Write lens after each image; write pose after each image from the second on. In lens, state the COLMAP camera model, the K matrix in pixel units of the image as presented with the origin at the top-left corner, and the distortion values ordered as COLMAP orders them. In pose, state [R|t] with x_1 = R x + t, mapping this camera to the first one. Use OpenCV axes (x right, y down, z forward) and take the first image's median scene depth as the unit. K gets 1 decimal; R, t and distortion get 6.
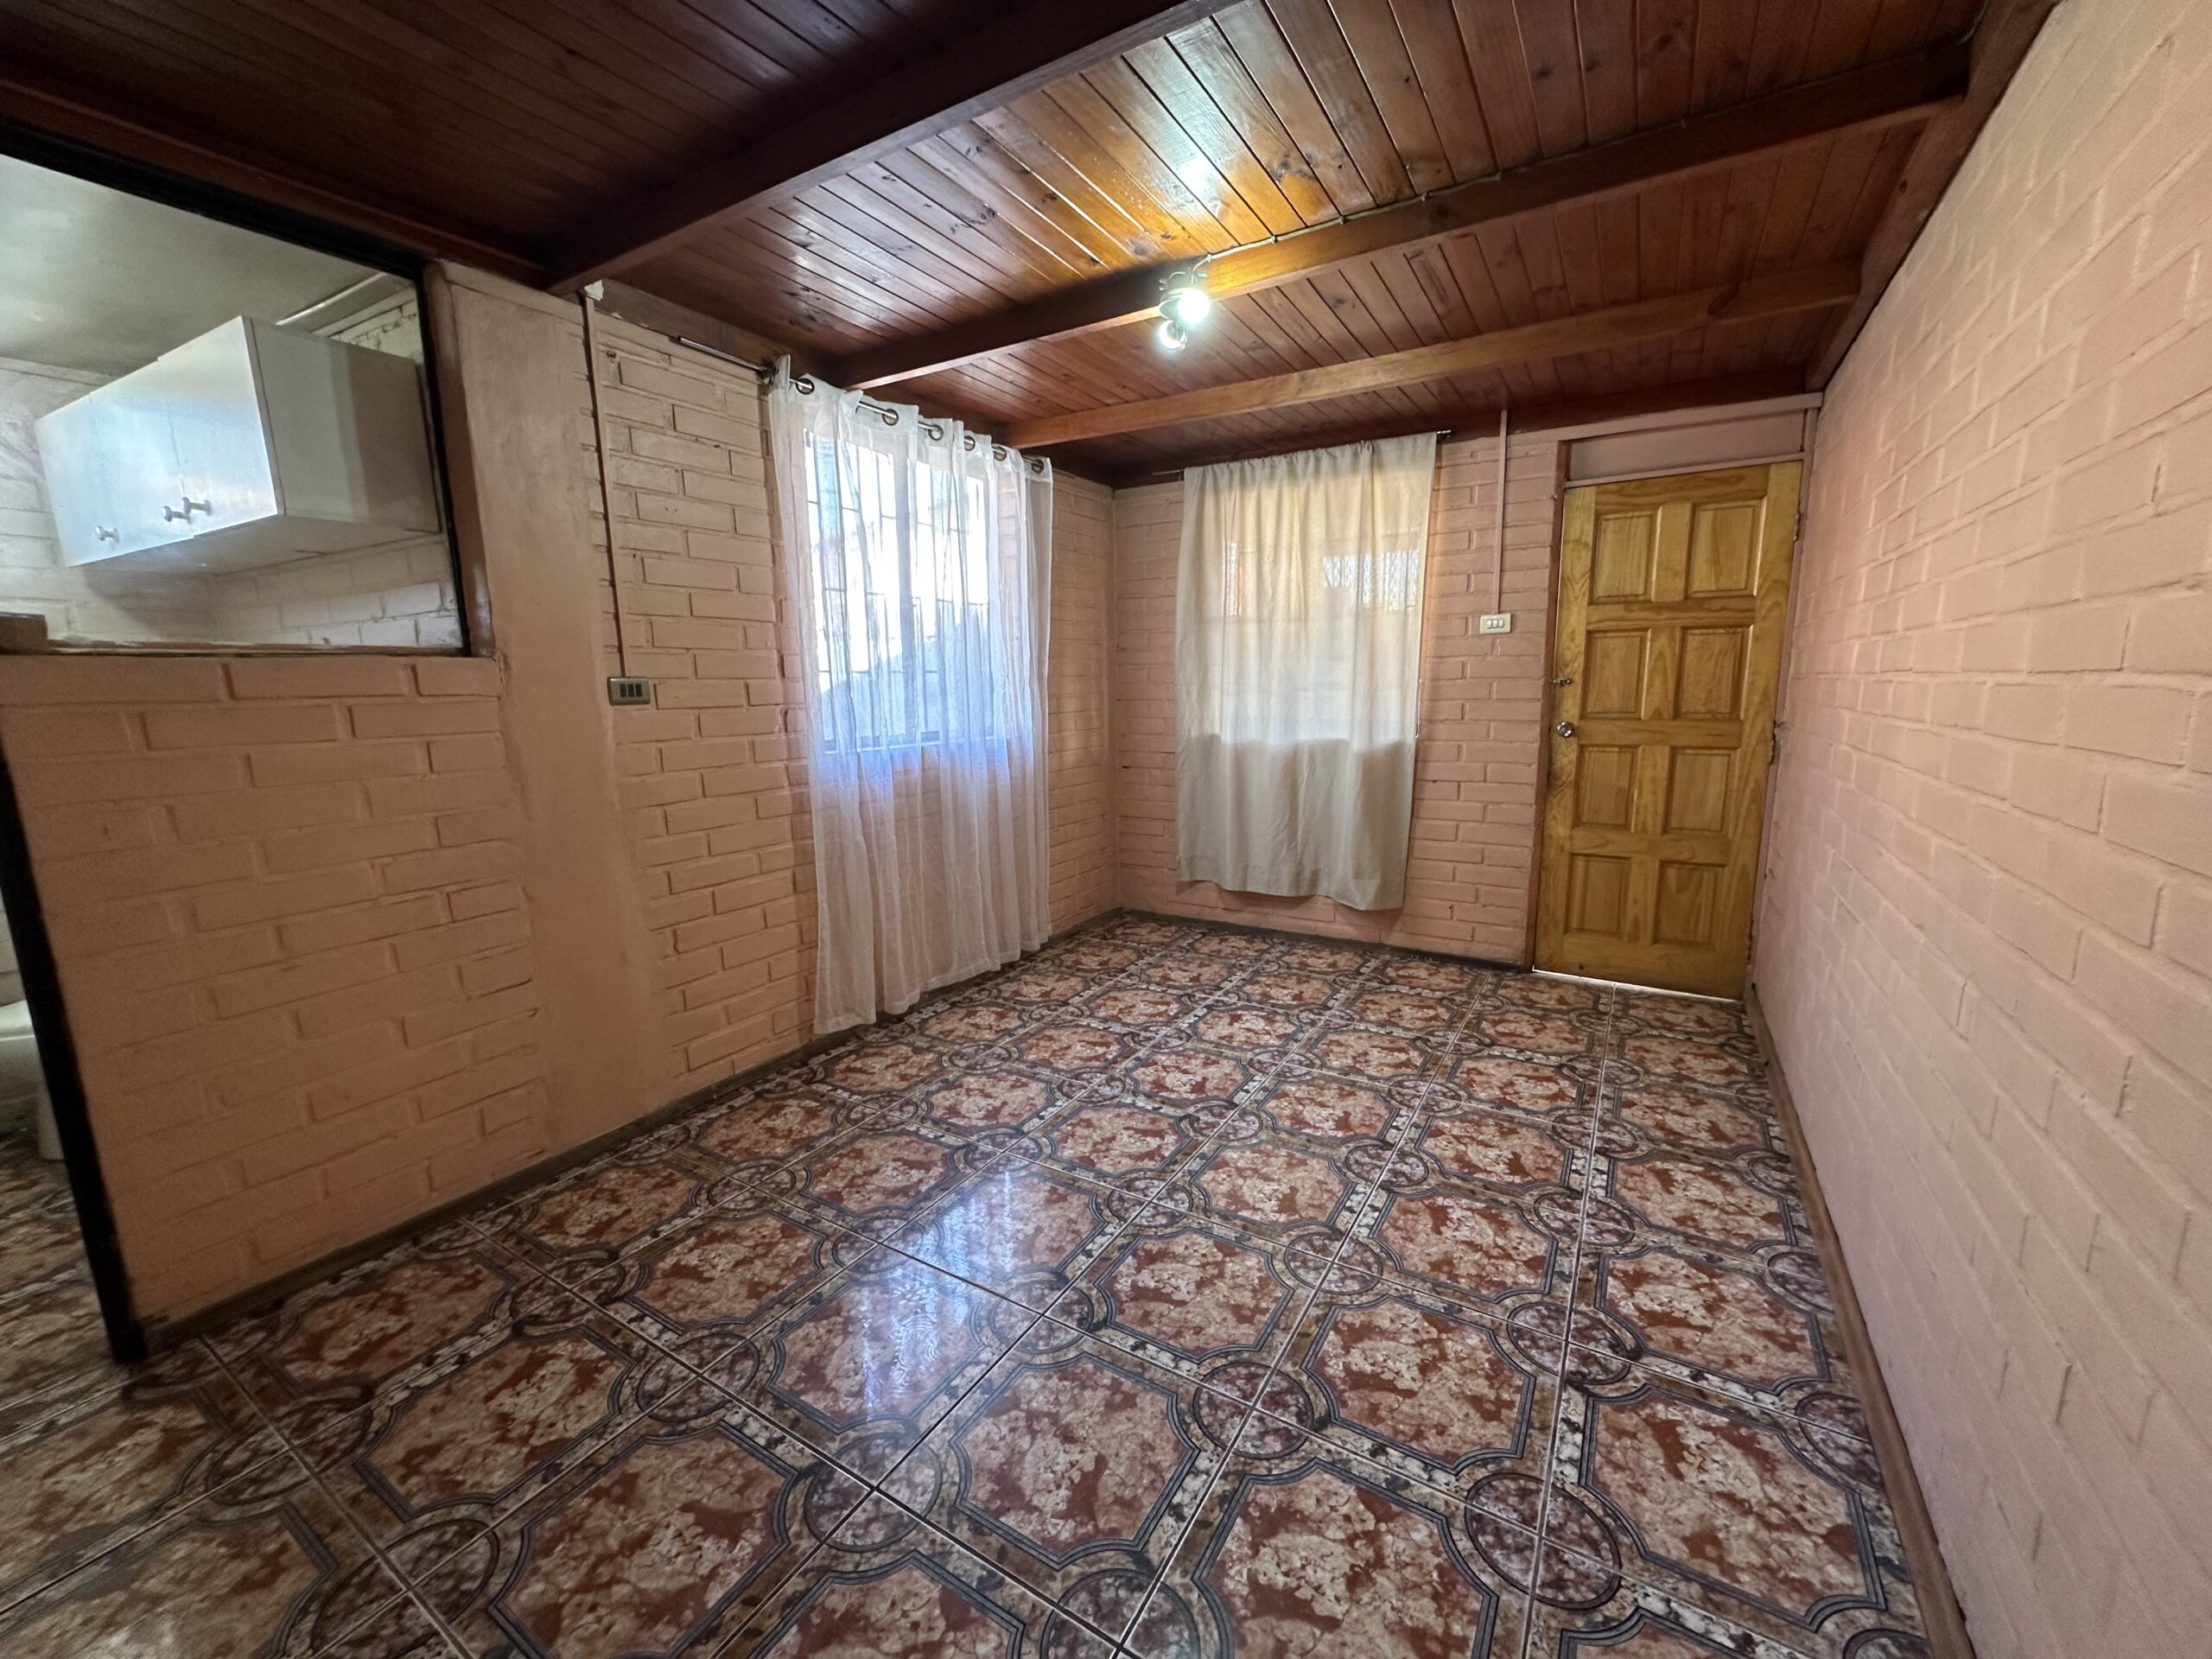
lens RADIAL K [[878.9, 0, 1104.4], [0, 878.9, 829.8], [0, 0, 1]] dist [-0.004365, 0.000682]
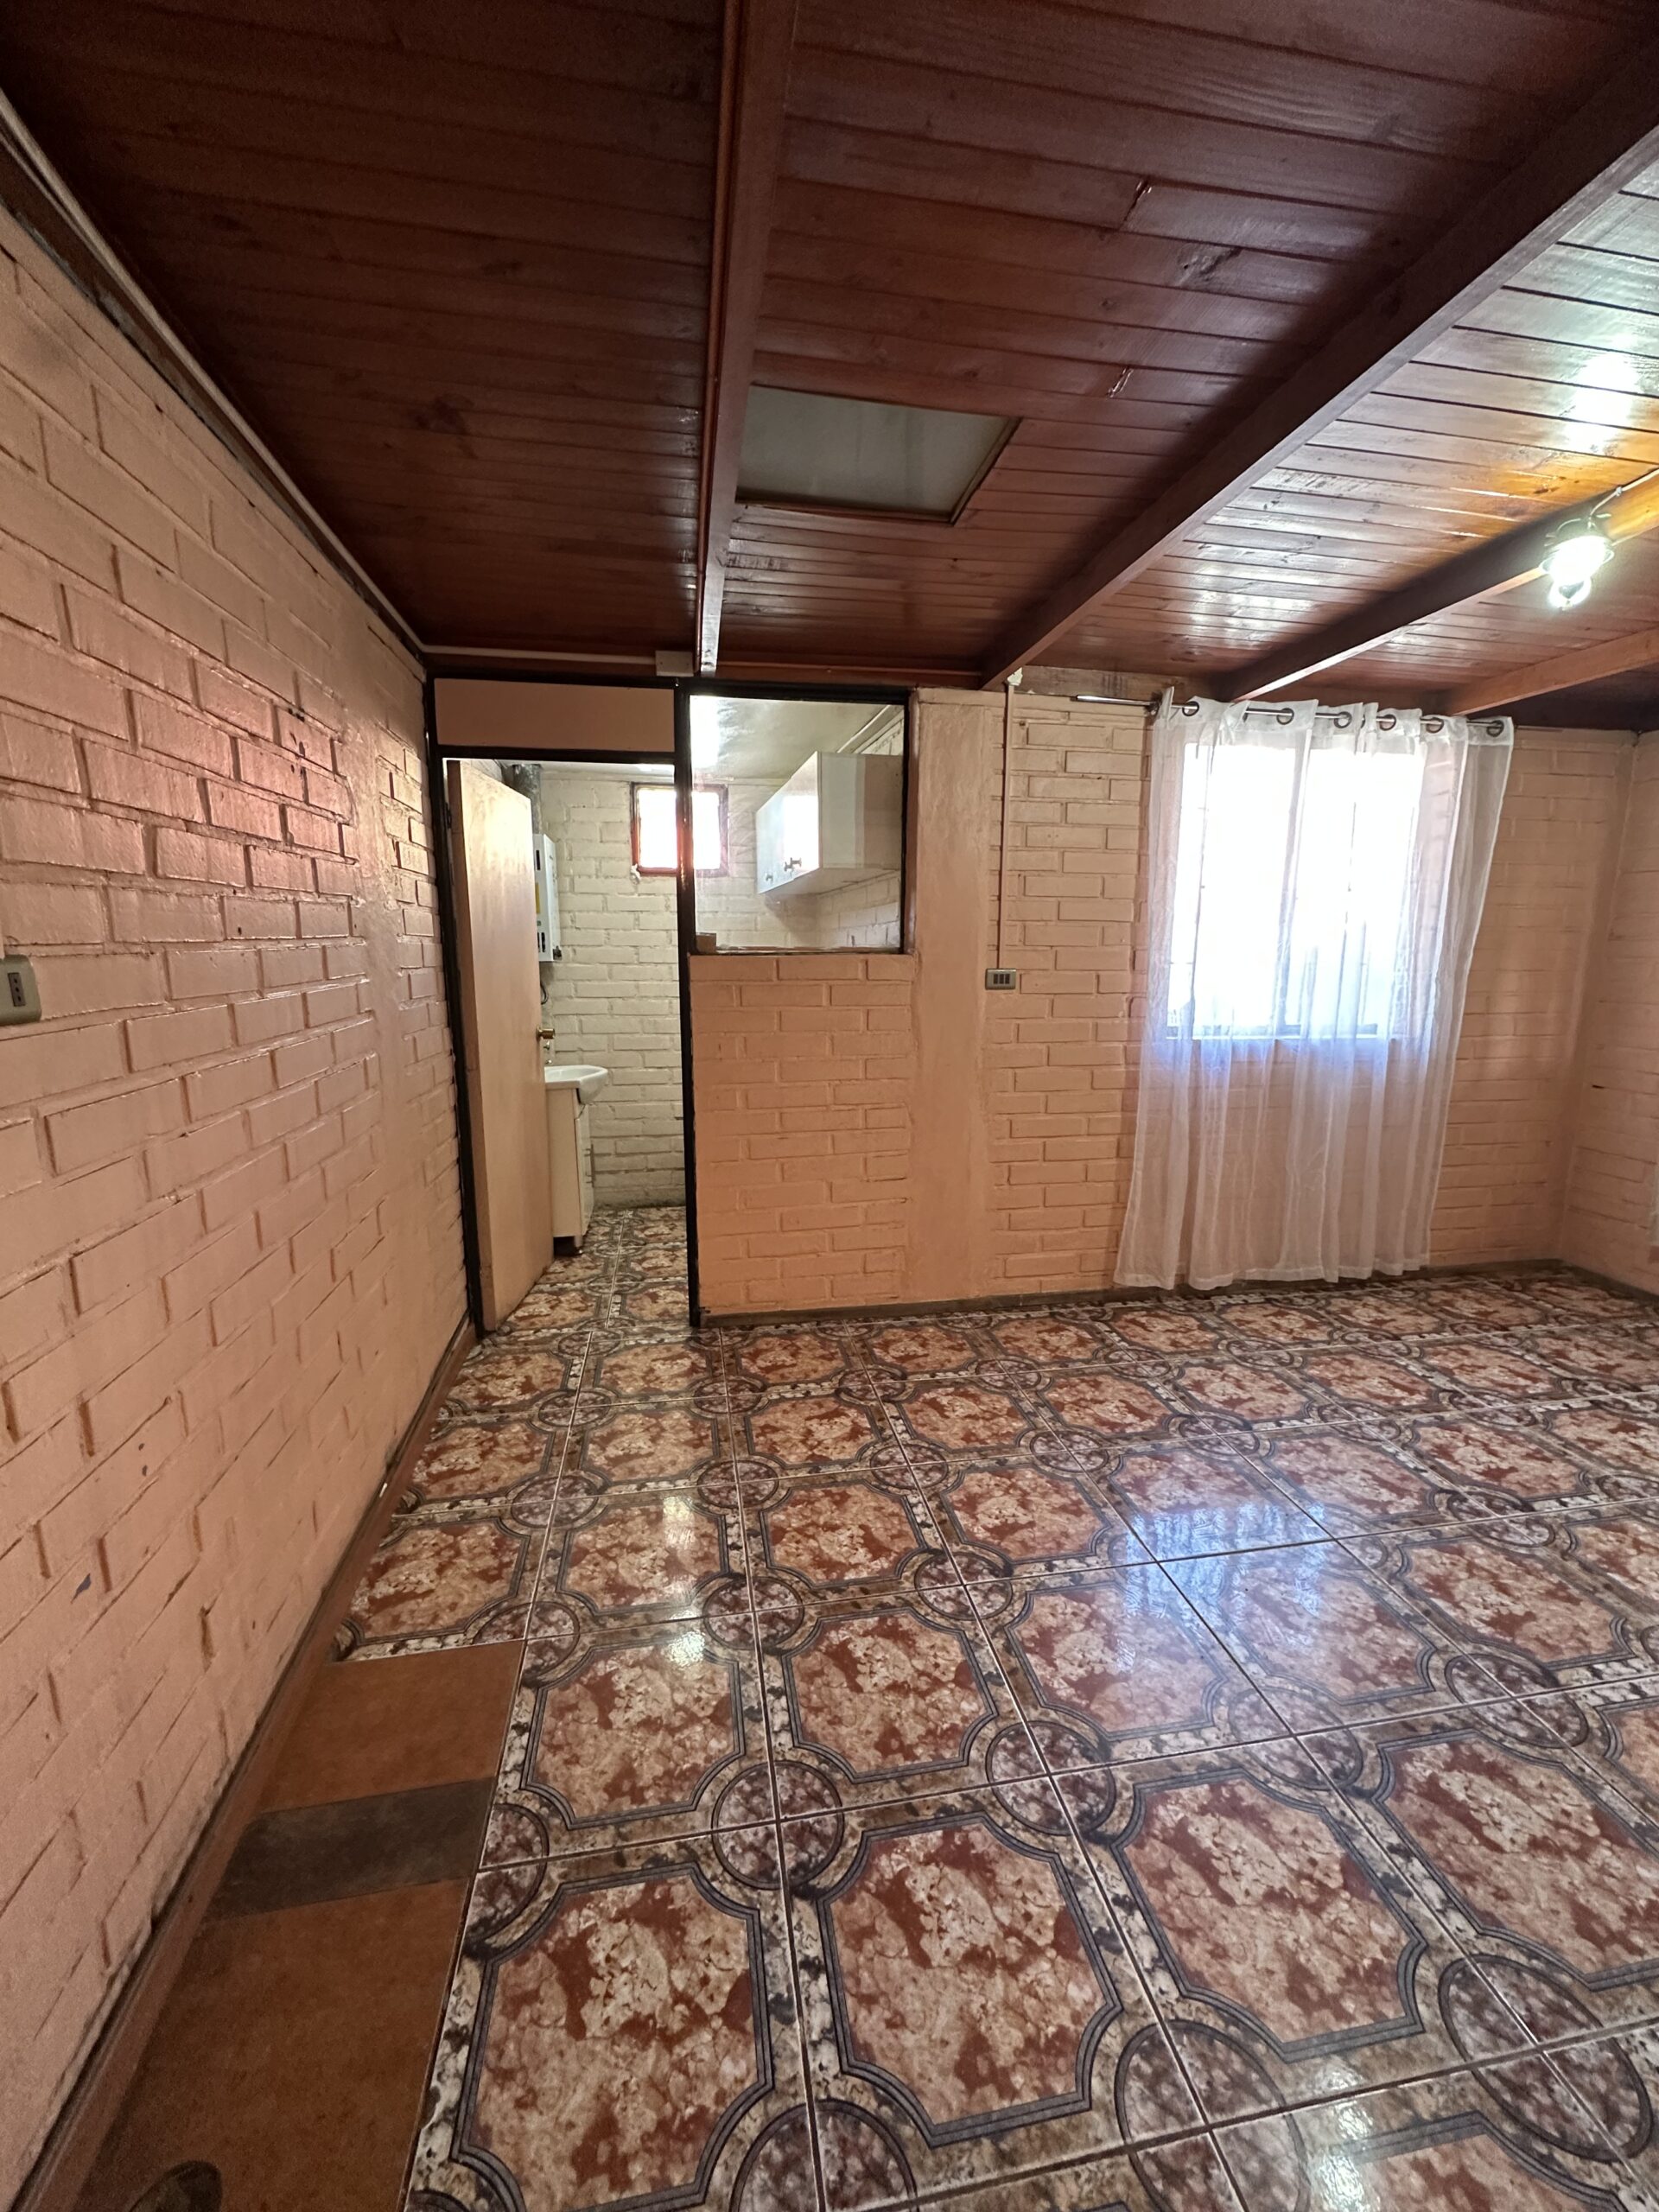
lens RADIAL K [[878.9, 0, 831.6], [0, 878.9, 1104.4], [0, 0, 1]] dist [-0.004365, 0.000682]
pose [[0.664573, 0.147443, -0.732532, 0.252217], [-0.139841, 0.987560, 0.071907, -0.028804], [0.734022, 0.054651, 0.676924, -0.058919]]
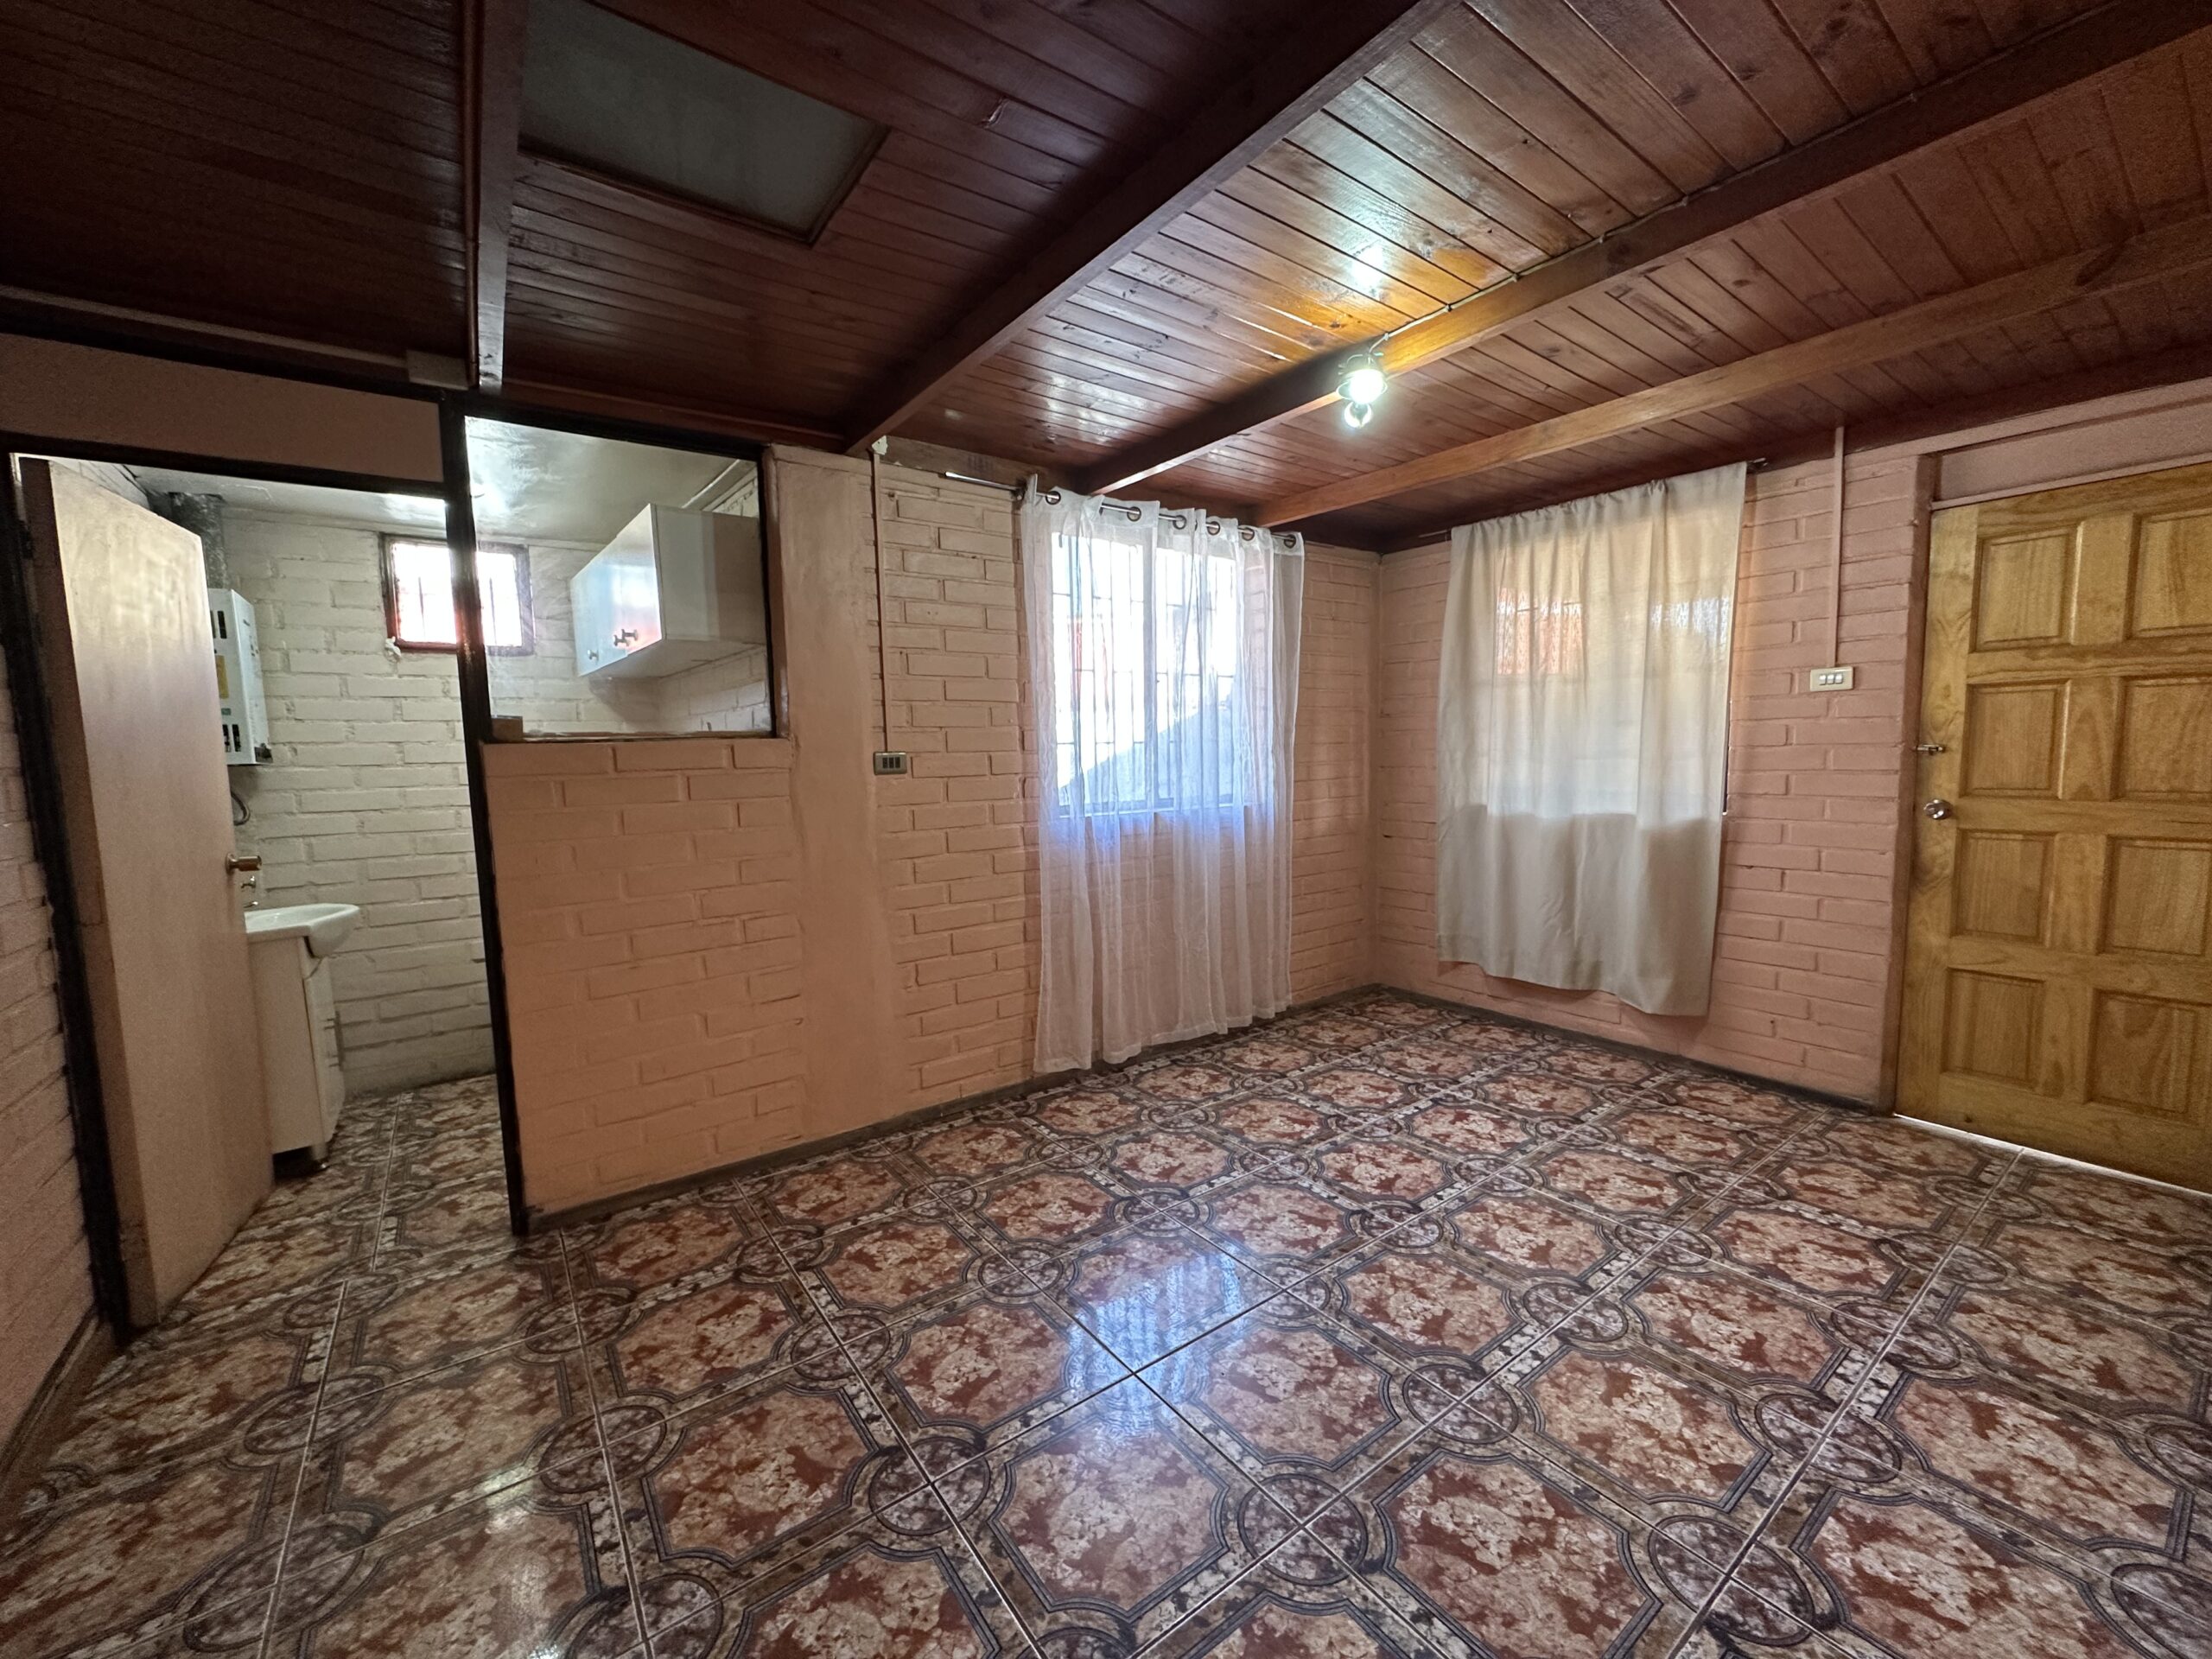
lens RADIAL K [[878.9, 0, 1104.4], [0, 878.9, 829.8], [0, 0, 1]] dist [-0.004365, 0.000682]
pose [[0.925643, 0.031126, -0.377116, 0.172572], [-0.056255, 0.996856, -0.055803, -0.013587], [0.374193, 0.072868, 0.924484, -0.003826]]
